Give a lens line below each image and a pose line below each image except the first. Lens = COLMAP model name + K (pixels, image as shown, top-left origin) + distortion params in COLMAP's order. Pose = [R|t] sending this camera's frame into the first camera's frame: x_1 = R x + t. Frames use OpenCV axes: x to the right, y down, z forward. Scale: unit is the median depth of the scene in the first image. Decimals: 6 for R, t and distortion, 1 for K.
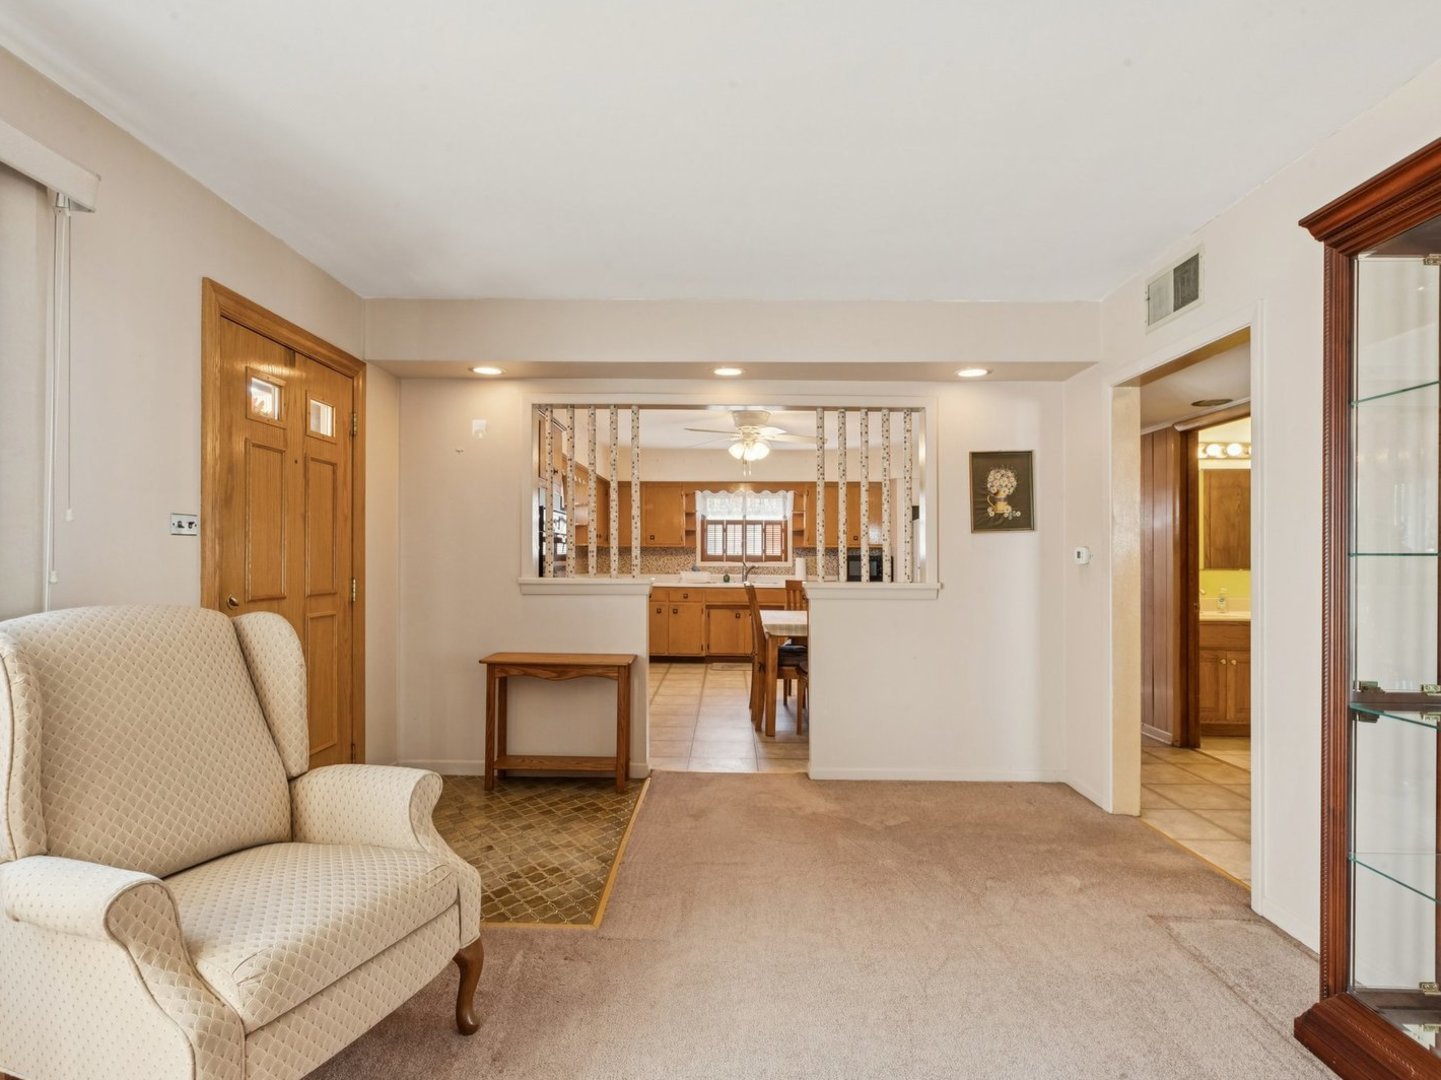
lens RADIAL K [[746.2, 0, 714.0], [0, 746.2, 547.1], [0, 0, 1]] dist [0.016448, 0.000291]
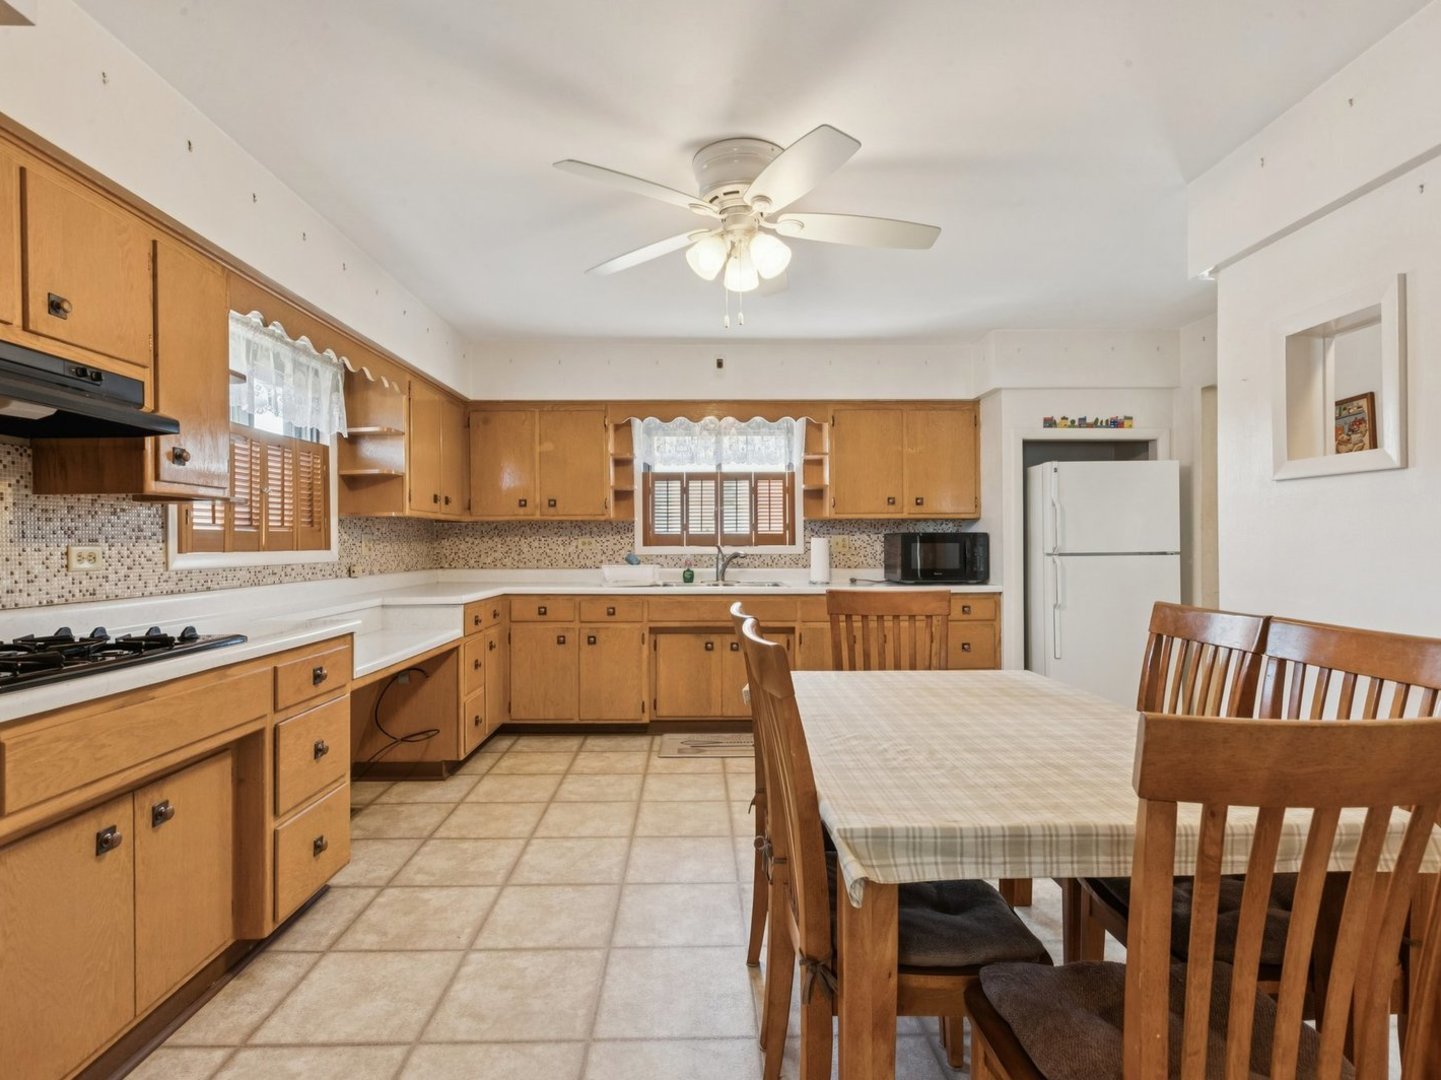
lens RADIAL K [[746.2, 0, 713.8], [0, 746.2, 541.1], [0, 0, 1]] dist [0.016448, 0.000291]
pose [[0.999048, -0.009050, 0.042680, 0.012056], [0.008468, 0.999869, 0.013812, 0.008344], [-0.042799, -0.013437, 0.998993, 0.433637]]
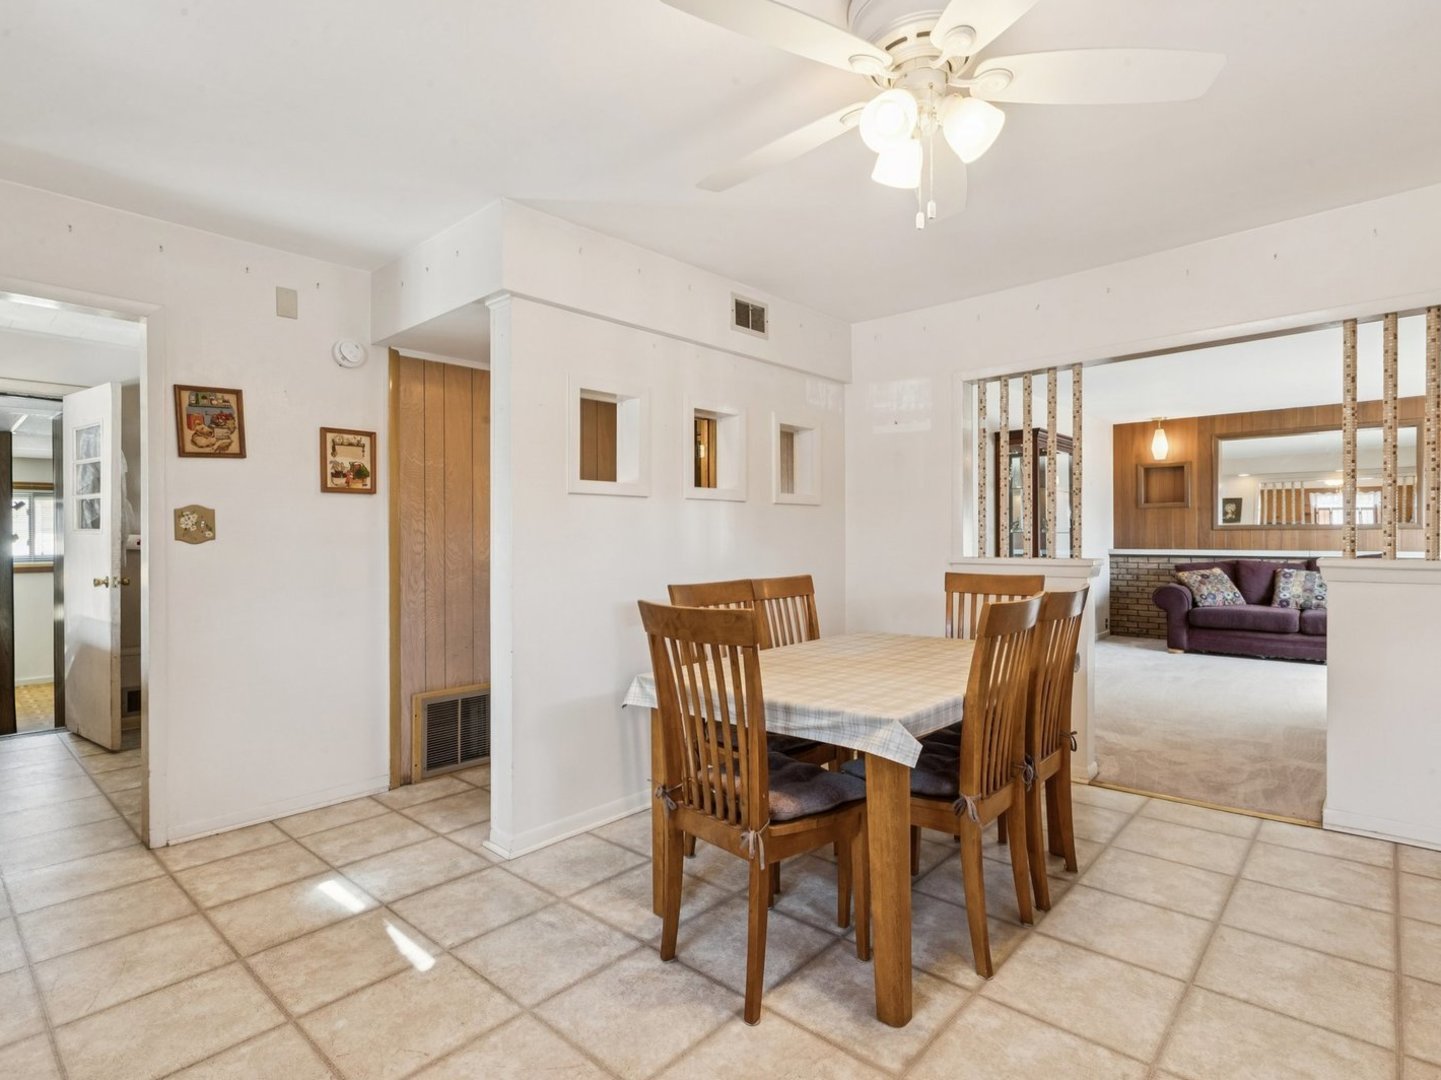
lens RADIAL K [[746.2, 0, 721.7], [0, 746.2, 541.2], [0, 0, 1]] dist [0.016448, 0.000291]
pose [[-0.758779, -0.002578, 0.651343, -0.095489], [-0.011730, 0.999884, -0.009708, 0.020314], [-0.651242, -0.015006, -0.758721, 1.185367]]
